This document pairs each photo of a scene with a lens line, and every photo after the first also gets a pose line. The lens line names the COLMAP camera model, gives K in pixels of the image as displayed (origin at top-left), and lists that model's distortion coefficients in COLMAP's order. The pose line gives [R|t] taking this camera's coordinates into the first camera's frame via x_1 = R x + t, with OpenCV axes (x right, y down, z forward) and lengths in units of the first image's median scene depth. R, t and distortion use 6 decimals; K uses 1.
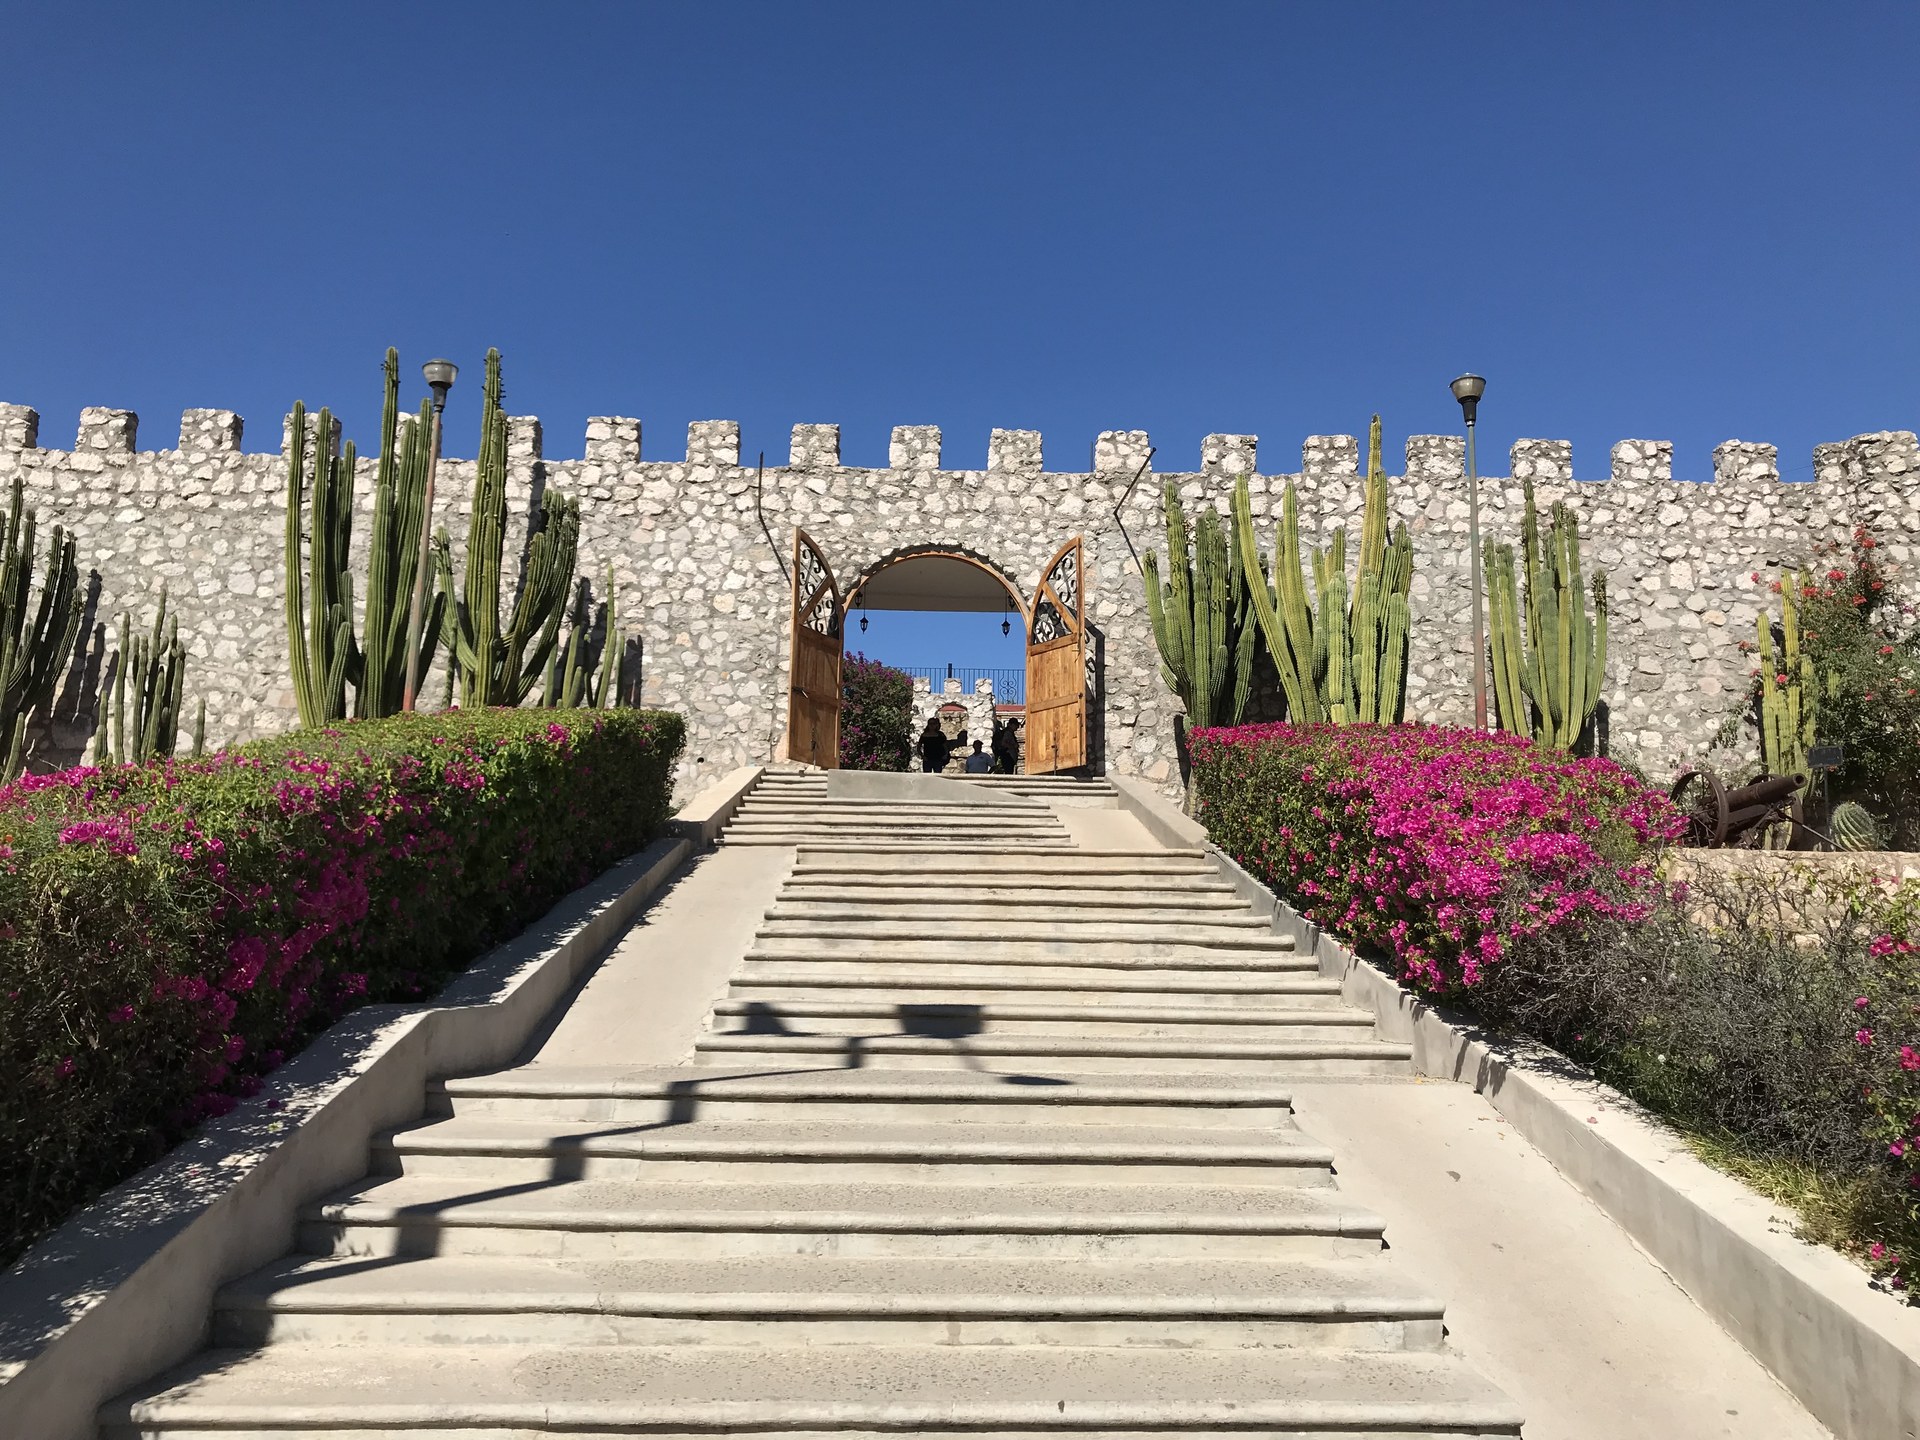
lens RADIAL K [[1717.9, 0, 960.0], [0, 1717.9, 720.0], [0, 0, 1]] dist [0.088945, -0.188452]
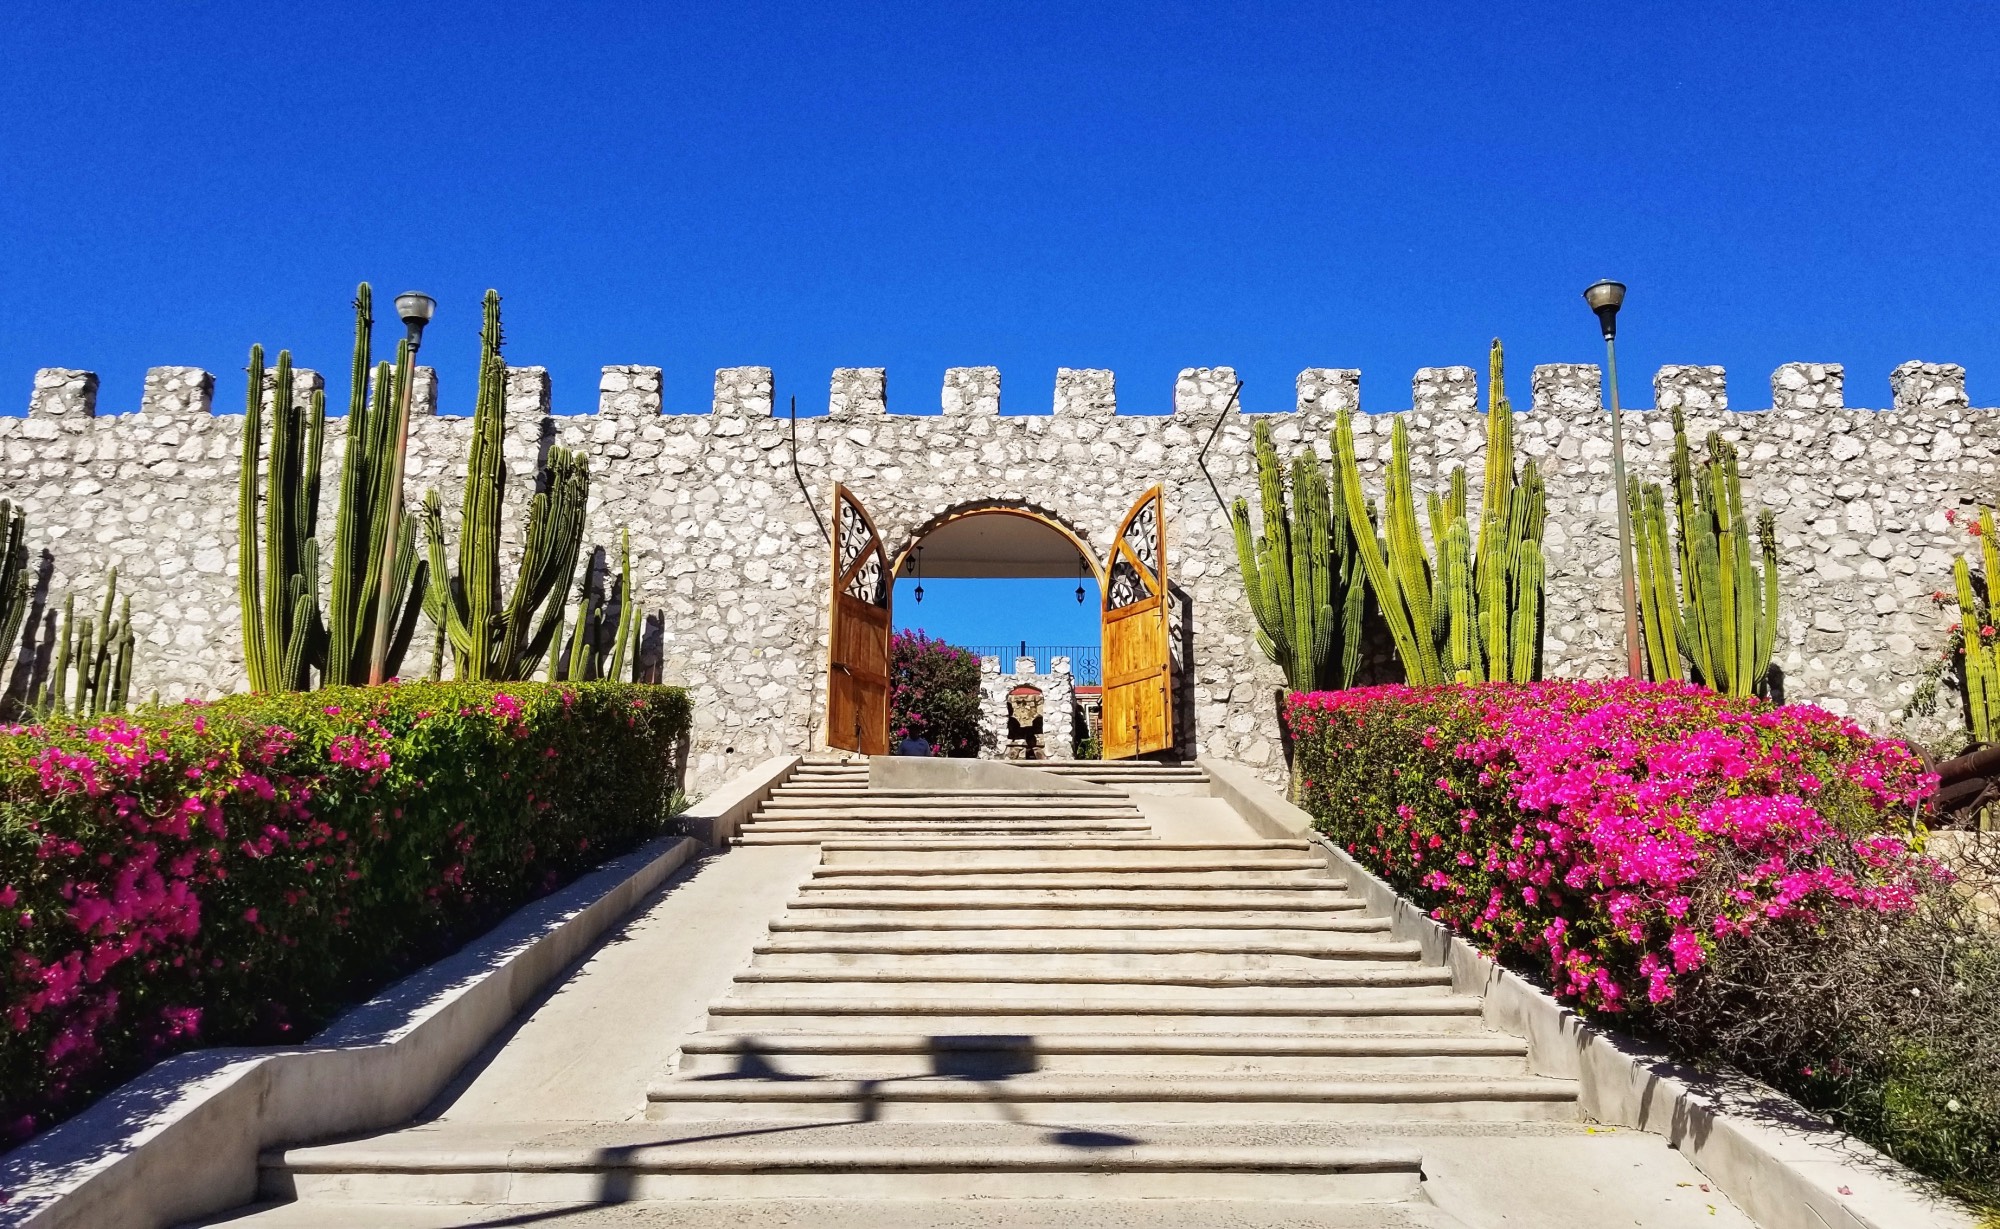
lens RADIAL K [[1740.4, 0, 1025.7], [0, 1740.4, 624.4], [0, 0, 1]] dist [0.118908, -0.199890]
pose [[0.999421, -0.020503, -0.027155, 0.024069], [0.018792, 0.997909, -0.061850, 0.016987], [0.028366, 0.061303, 0.997716, 0.116187]]
